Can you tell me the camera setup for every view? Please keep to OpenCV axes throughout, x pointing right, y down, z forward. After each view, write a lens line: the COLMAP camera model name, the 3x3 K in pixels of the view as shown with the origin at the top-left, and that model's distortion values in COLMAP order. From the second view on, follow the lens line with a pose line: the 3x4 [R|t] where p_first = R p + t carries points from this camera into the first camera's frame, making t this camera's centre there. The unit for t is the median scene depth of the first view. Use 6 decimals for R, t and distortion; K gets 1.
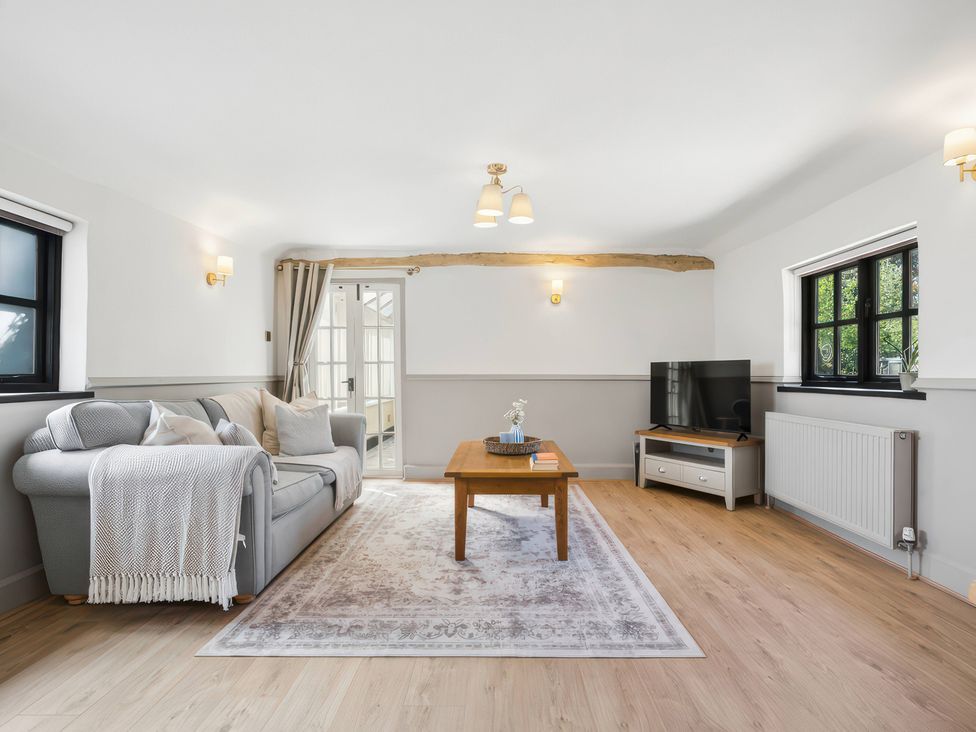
lens RADIAL K [[496.5, 0, 488.7], [0, 496.5, 374.3], [0, 0, 1]] dist [-0.006814, 0.000165]
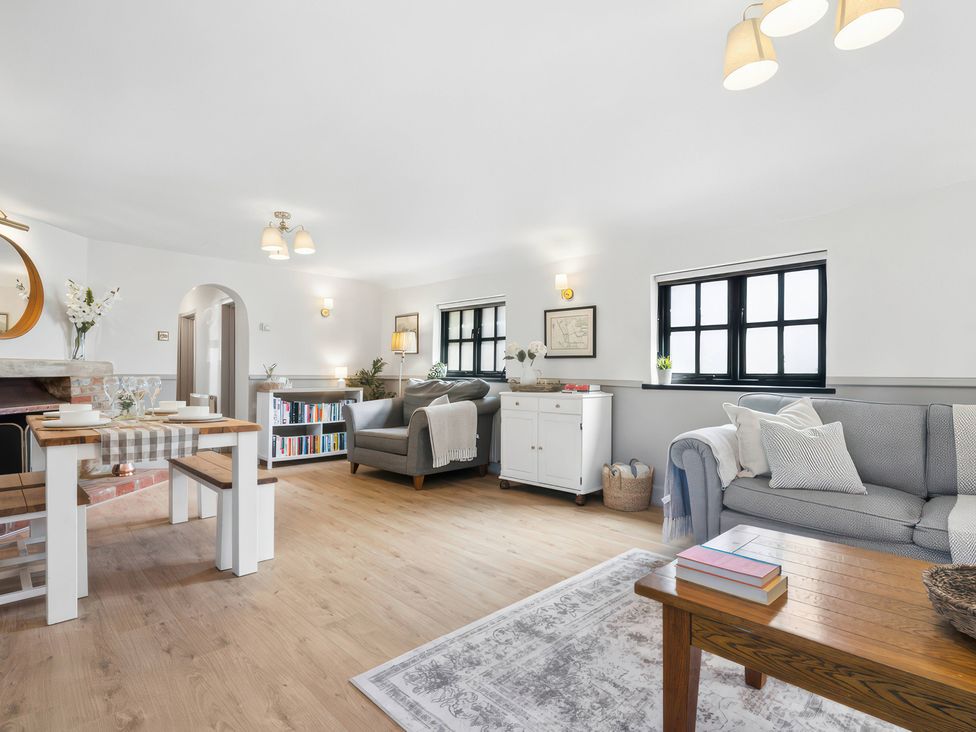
lens RADIAL K [[504.7, 0, 484.3], [0, 504.7, 372.0], [0, 0, 1]] dist [-0.004661, 0.000099]
pose [[-0.709832, -0.001040, -0.704370, 0.519924], [-0.000774, 0.999999, -0.000697, -0.001311], [0.704371, 0.000050, -0.709832, 1.040402]]
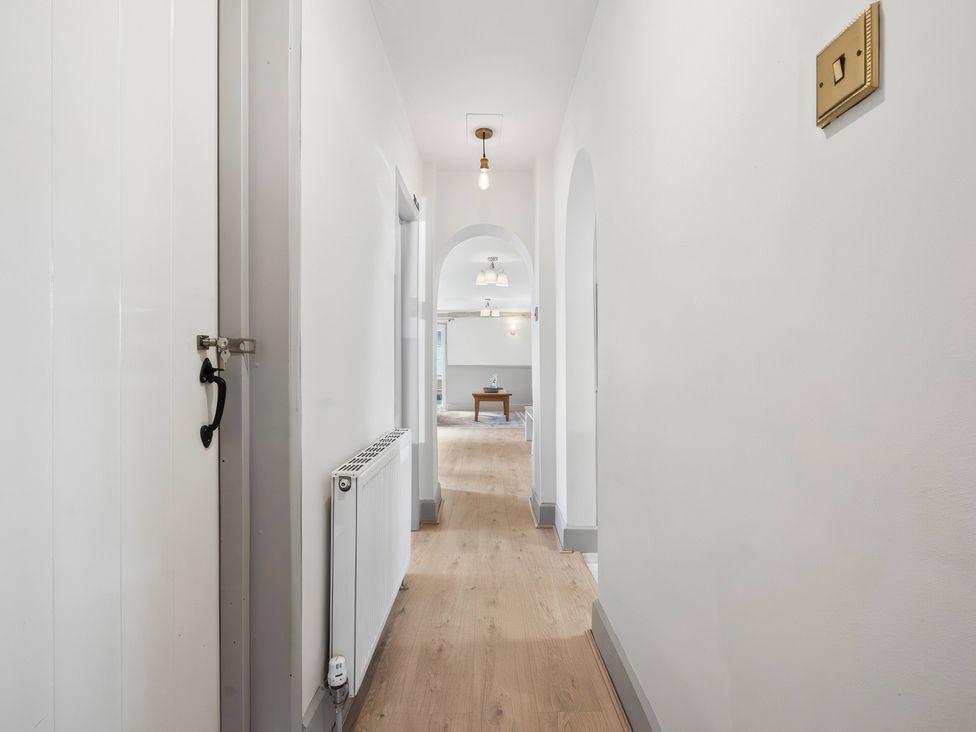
lens RADIAL K [[500.2, 0, 488.0], [0, 500.2, 366.0], [0, 0, 1]] dist [-0.007110, 0.001415]
pose [[0.999749, 0.005088, 0.021822, -0.047719], [-0.005083, 0.999987, -0.000302, 0.007927], [-0.021823, 0.000191, 0.999762, -2.003528]]
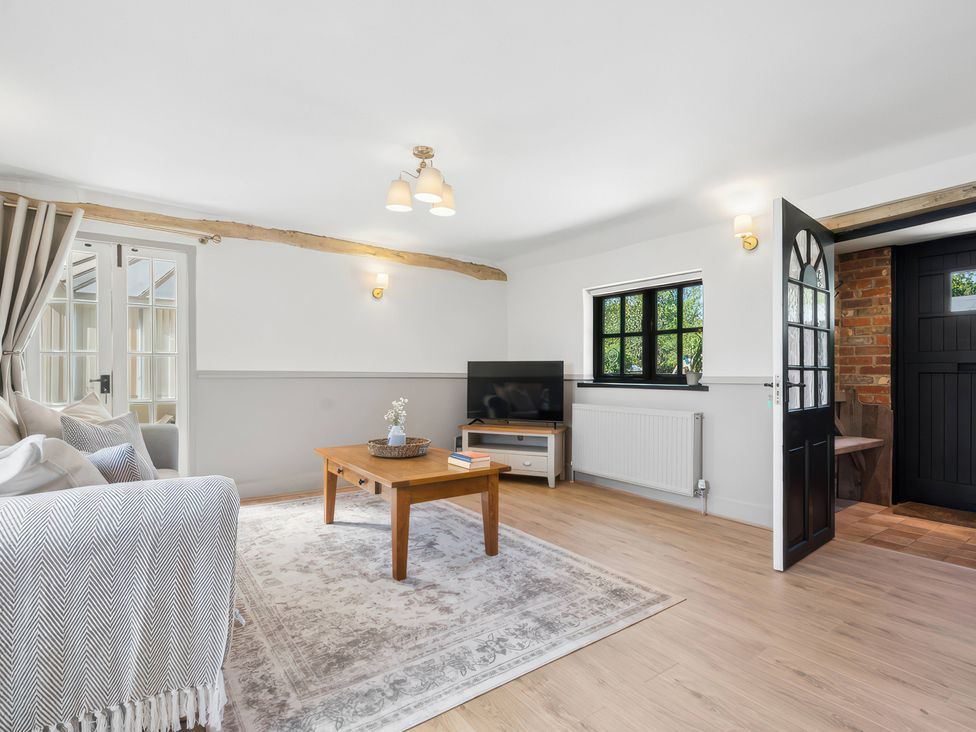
lens RADIAL K [[494.7, 0, 486.3], [0, 494.7, 367.1], [0, 0, 1]] dist [-0.006540, 0.000651]
pose [[0.801684, 0.012749, 0.597612, -0.405207], [-0.006208, 0.999896, -0.013003, 0.002961], [-0.597716, 0.006714, 0.801680, 0.168058]]
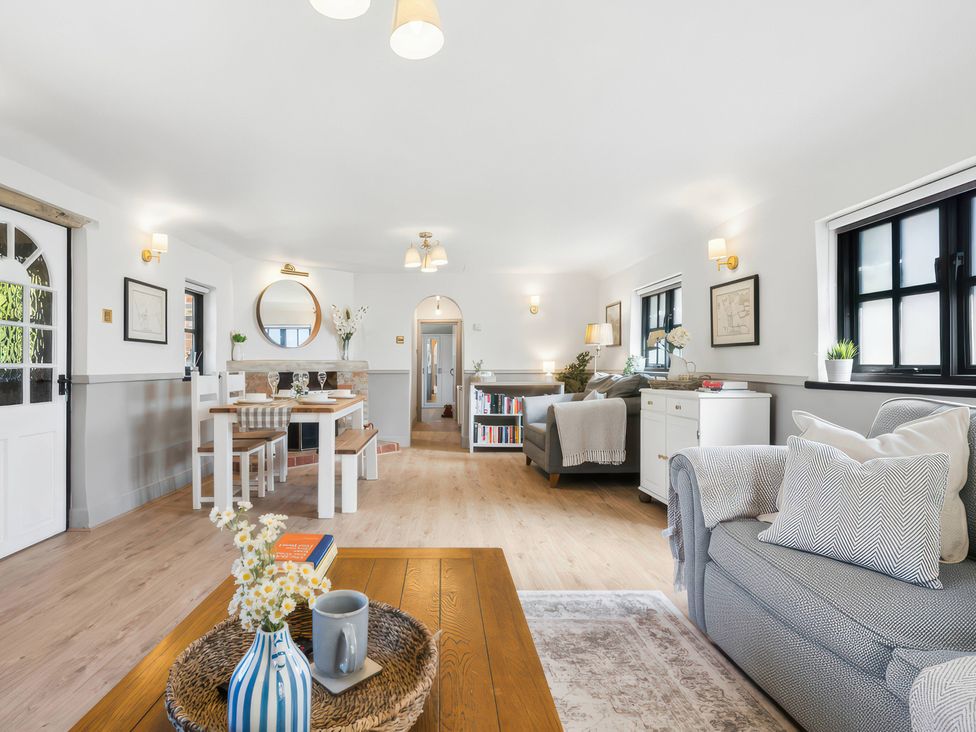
lens RADIAL K [[525.4, 0, 431.8], [0, 525.4, 363.9], [0, 0, 1]] dist [-0.006896, -0.000085]
pose [[-0.999966, 0.008272, 0.000116, -0.012566], [0.008271, 0.999938, -0.007503, -0.000881], [-0.000178, -0.007501, -0.999972, 1.334675]]
